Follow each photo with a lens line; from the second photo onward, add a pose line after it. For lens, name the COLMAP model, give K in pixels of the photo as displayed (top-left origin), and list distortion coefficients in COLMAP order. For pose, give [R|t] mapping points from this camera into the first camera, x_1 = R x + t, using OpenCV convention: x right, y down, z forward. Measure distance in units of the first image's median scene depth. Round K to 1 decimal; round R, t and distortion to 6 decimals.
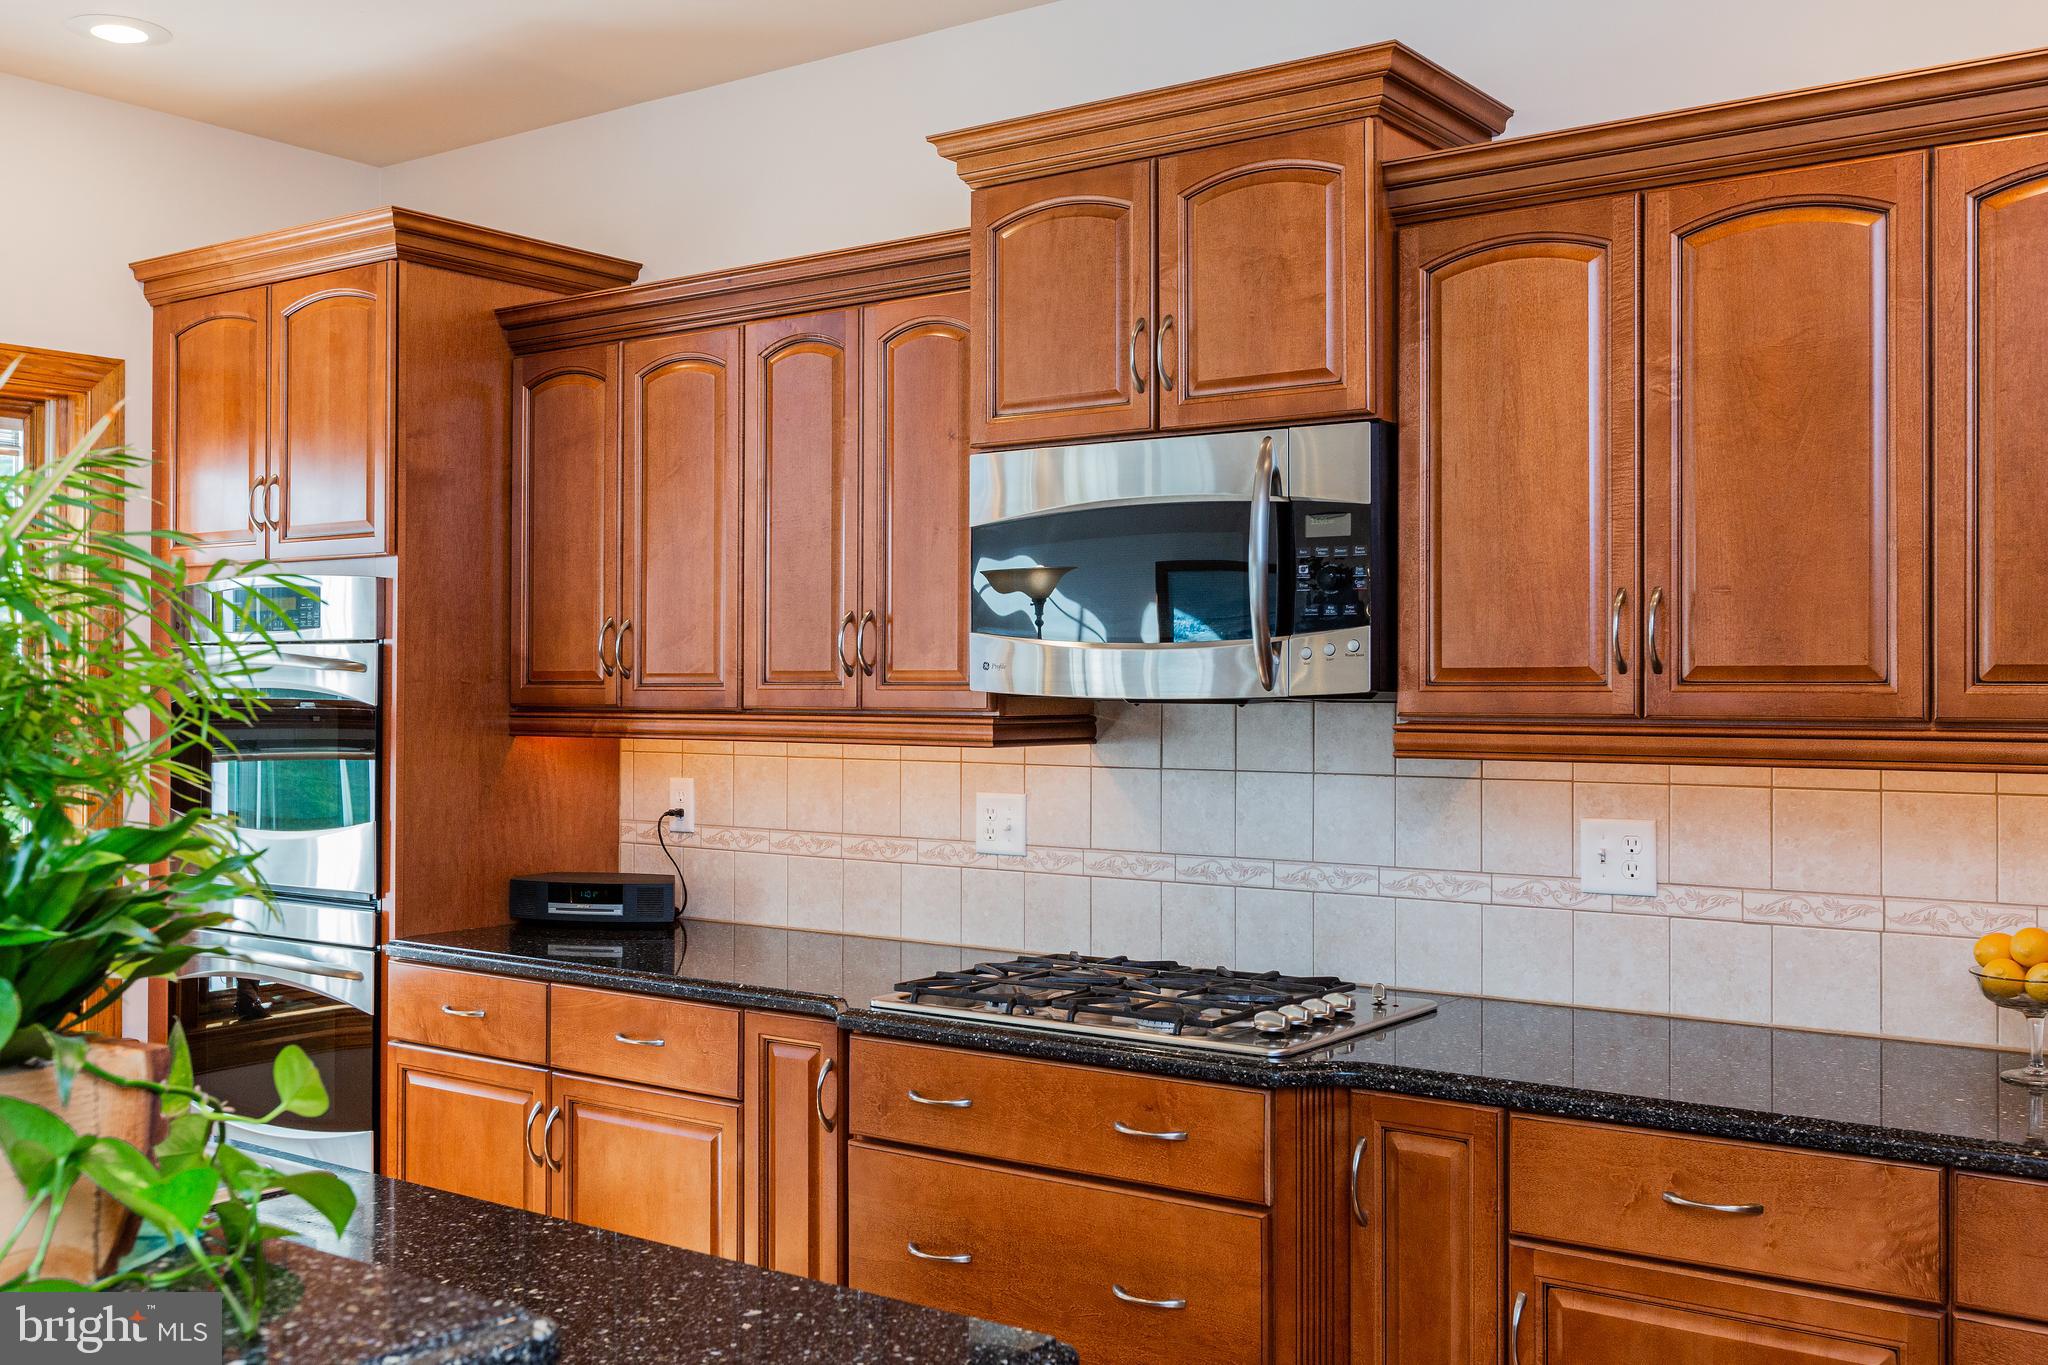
lens RADIAL K [[2028.0, 0, 1024.0], [0, 2028.0, 682.5], [0, 0, 1]] dist [0.009757, 0.006689]
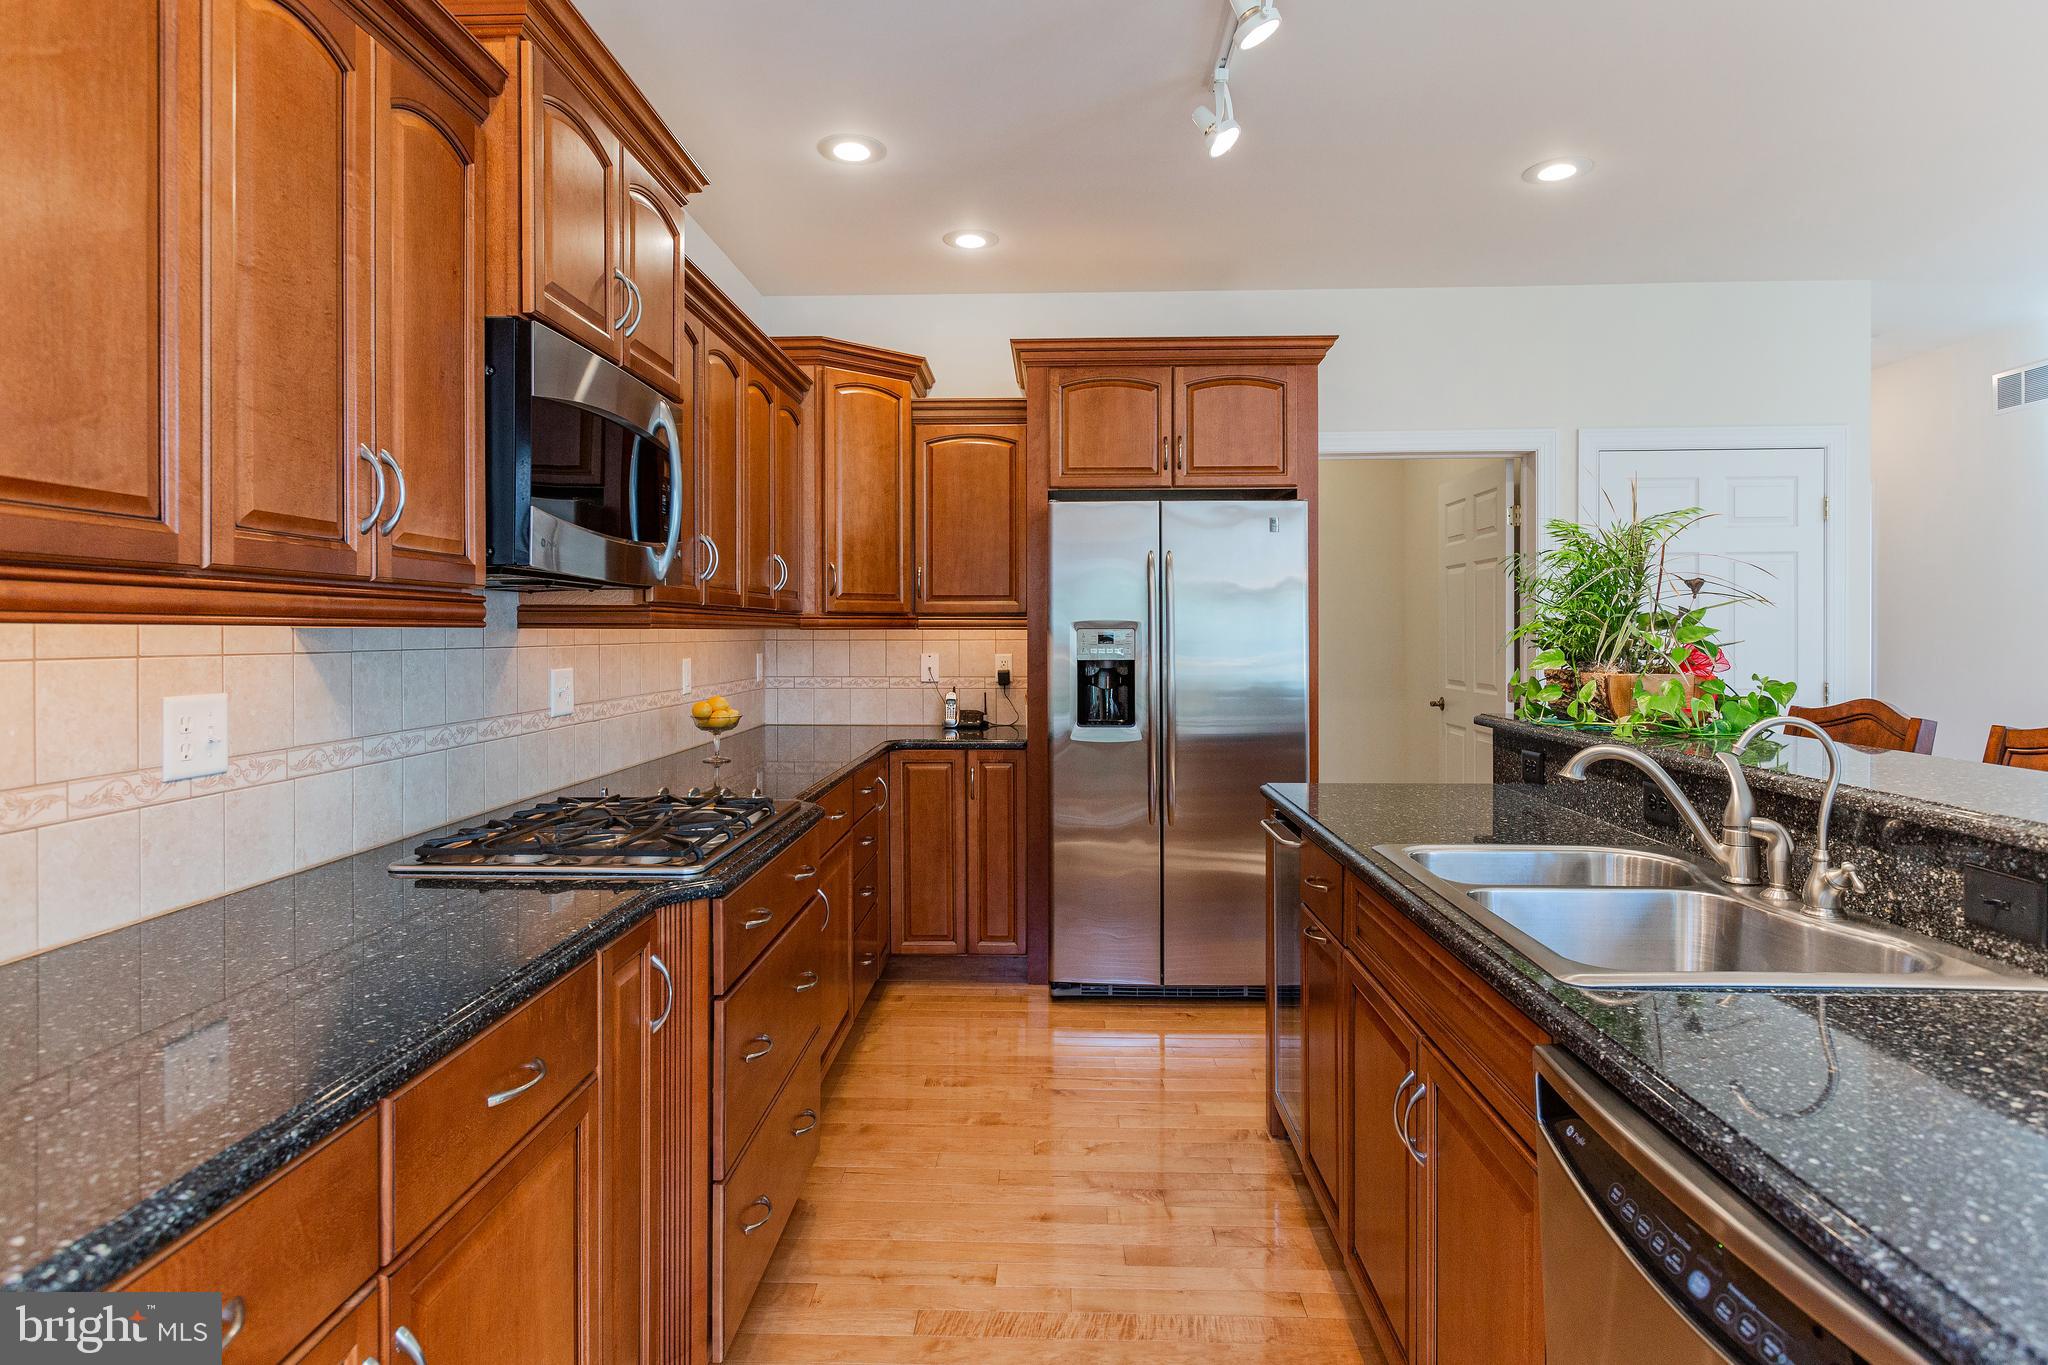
lens RADIAL K [[1140.4, 0, 1015.8], [0, 1140.4, 637.9], [0, 0, 1]] dist [0.002512, -0.000534]
pose [[-0.550173, -0.011695, 0.834969, -0.565036], [-0.008490, 0.999929, 0.008411, 0.029343], [-0.835008, -0.002462, -0.550233, 1.046689]]
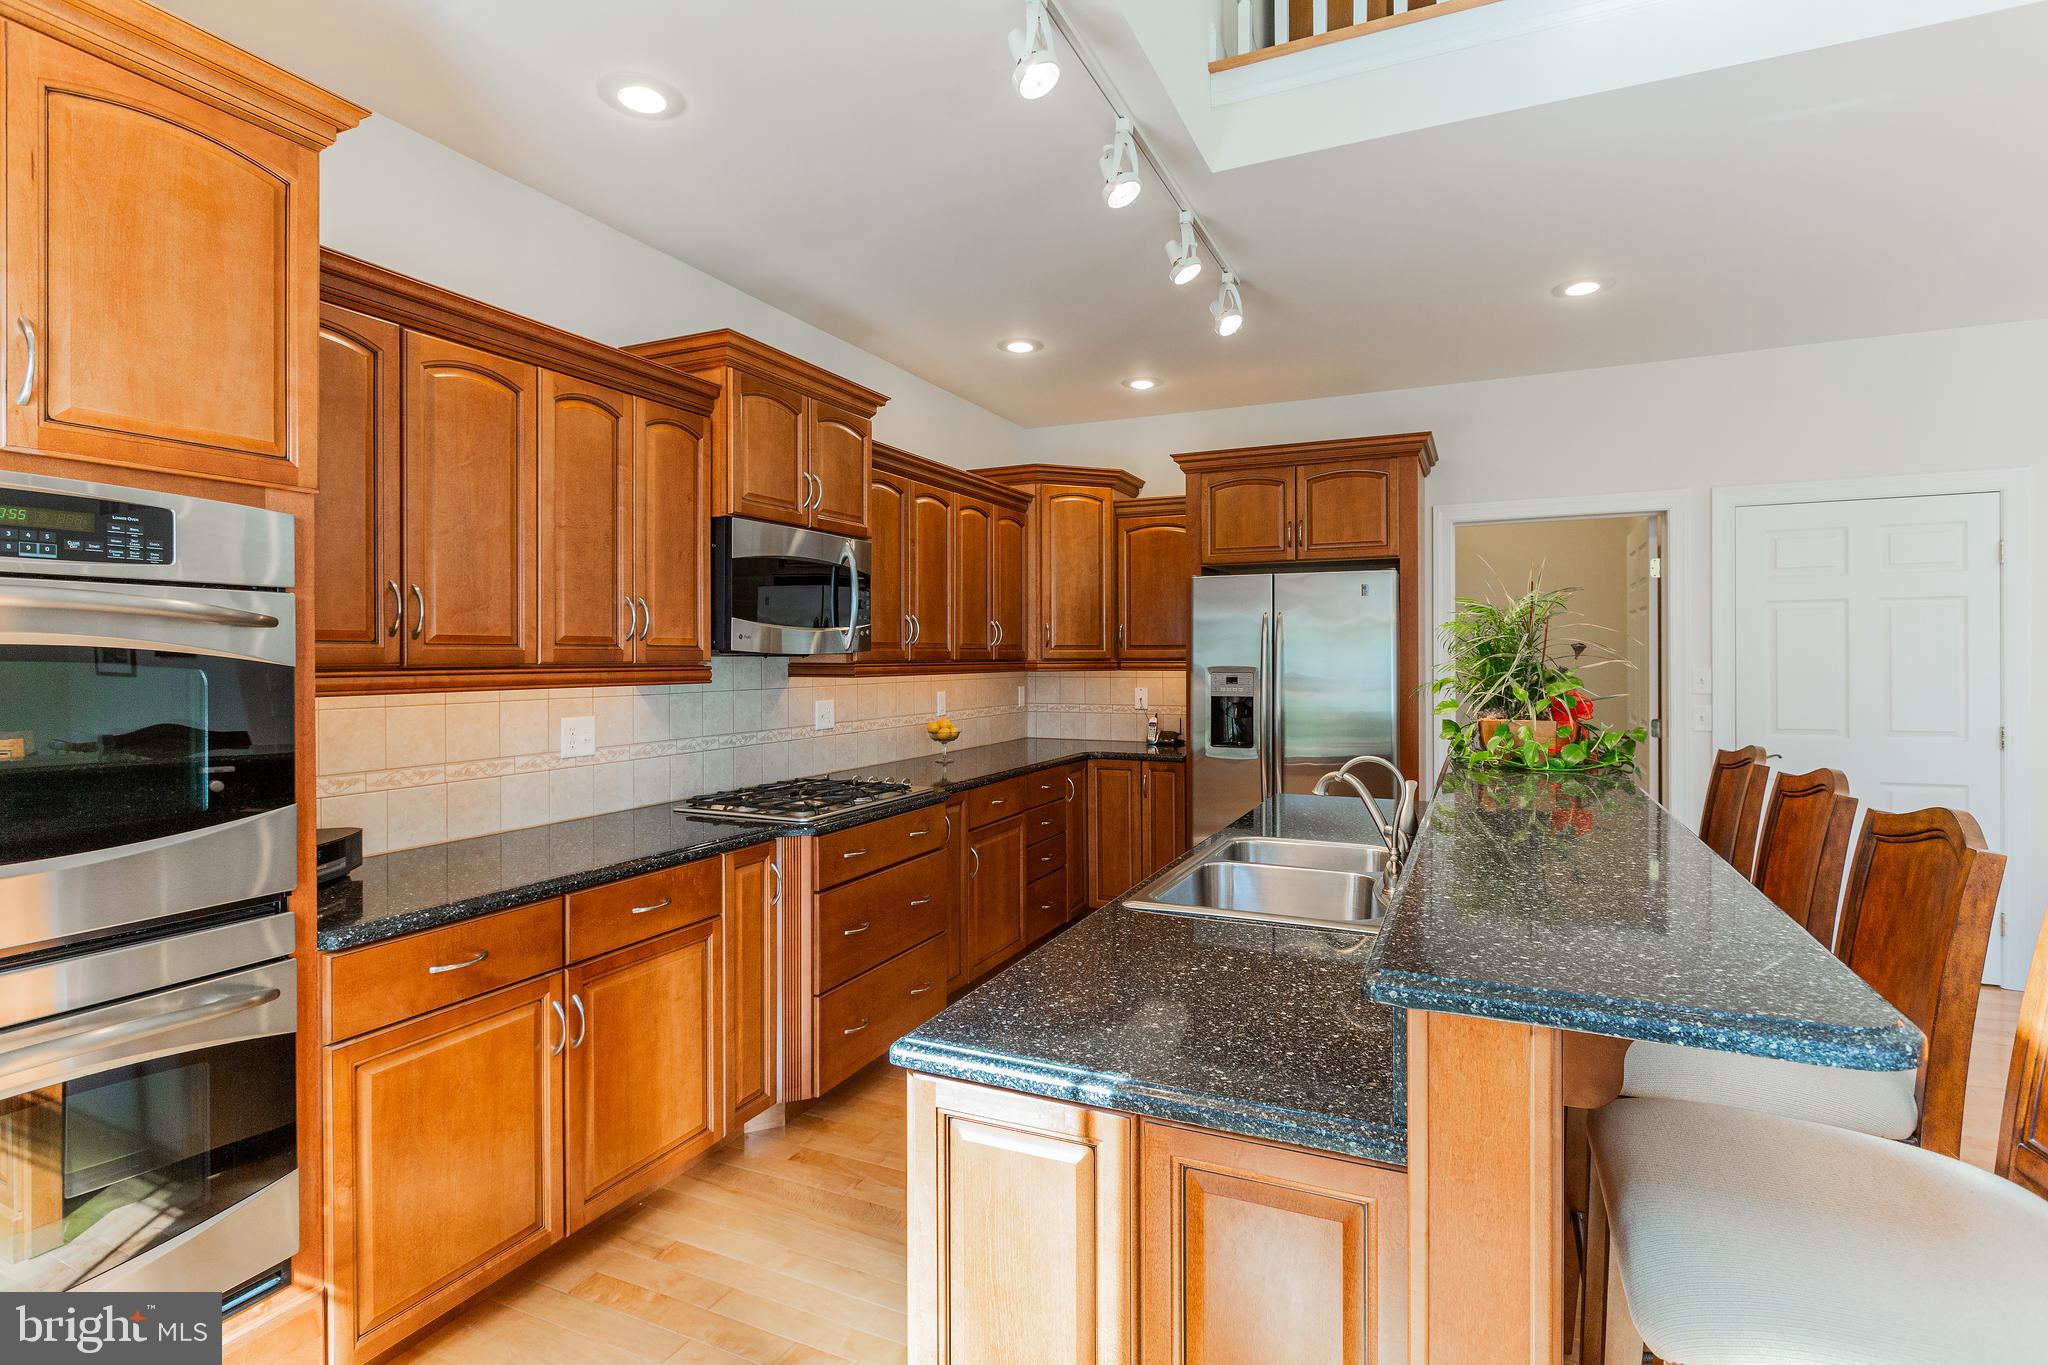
lens RADIAL K [[991.8, 0, 1029.4], [0, 991.8, 659.4], [0, 0, 1]] dist [0.000223, 0.000369]
pose [[-0.189541, -0.010849, 0.981813, -0.869879], [-0.005167, 0.999936, 0.010052, 0.001730], [-0.981859, -0.003167, -0.189585, 0.862433]]
